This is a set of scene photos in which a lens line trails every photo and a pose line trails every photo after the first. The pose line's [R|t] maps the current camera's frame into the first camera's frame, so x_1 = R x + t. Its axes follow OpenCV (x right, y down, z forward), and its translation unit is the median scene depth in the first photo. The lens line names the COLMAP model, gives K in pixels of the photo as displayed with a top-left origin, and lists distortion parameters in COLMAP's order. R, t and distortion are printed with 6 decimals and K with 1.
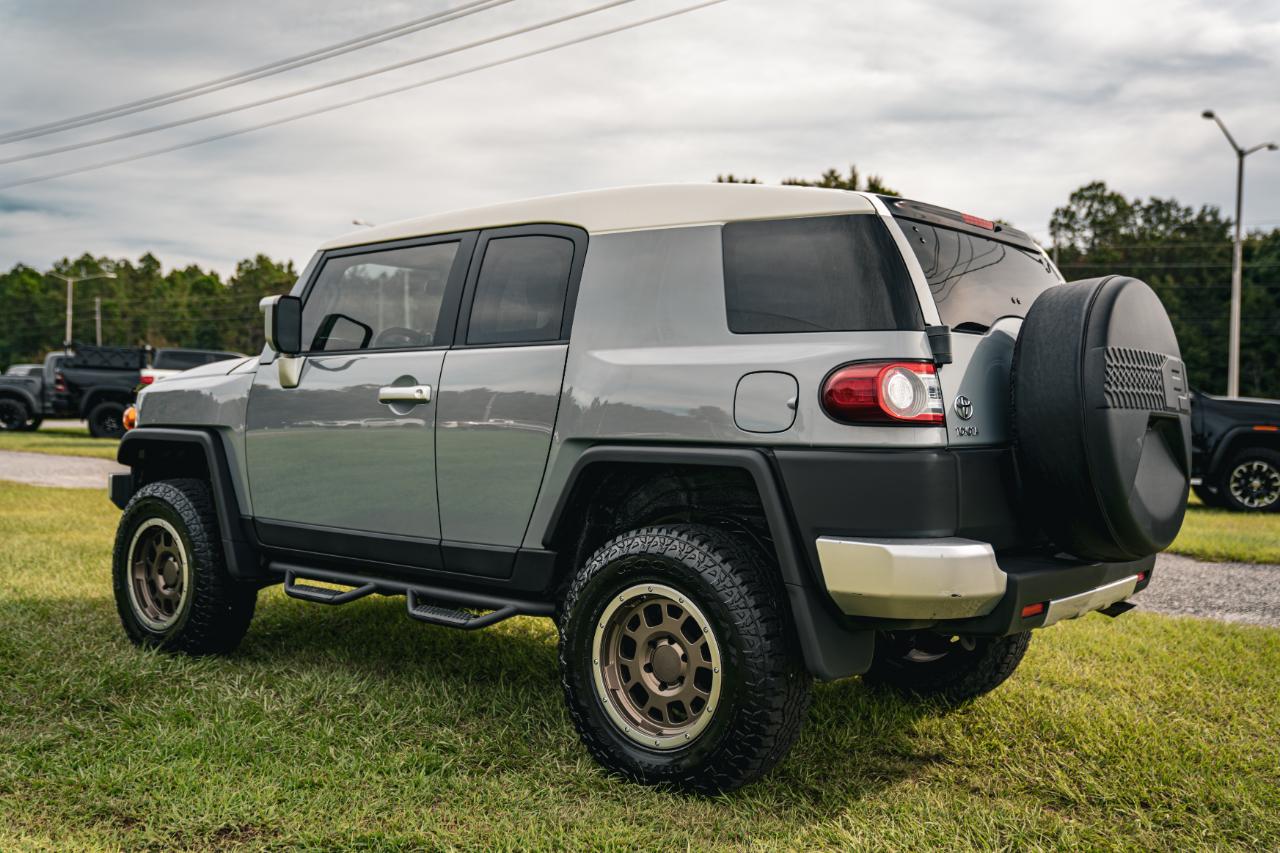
lens RADIAL K [[1463.8, 0, 640.0], [0, 1463.8, 426.5], [0, 0, 1]] dist [-0.205532, 0.555092]
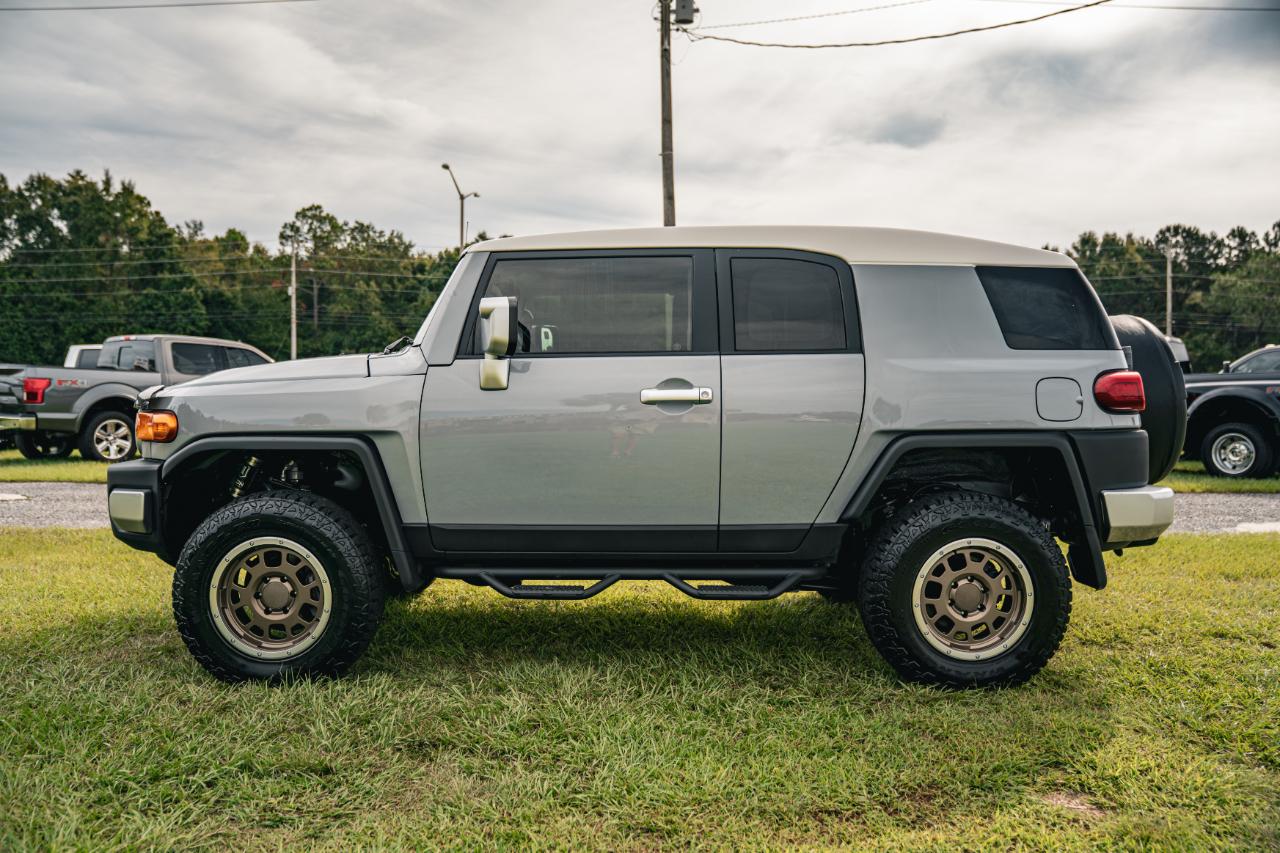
lens RADIAL K [[1127.8, 0, 571.0], [0, 1127.8, 425.3], [0, 0, 1]] dist [0.006414, 0.010489]
pose [[0.704846, -0.040430, 0.708208, -0.244429], [0.017832, 0.999069, 0.039287, -0.010384], [-0.709137, -0.015063, 0.704910, 0.136093]]
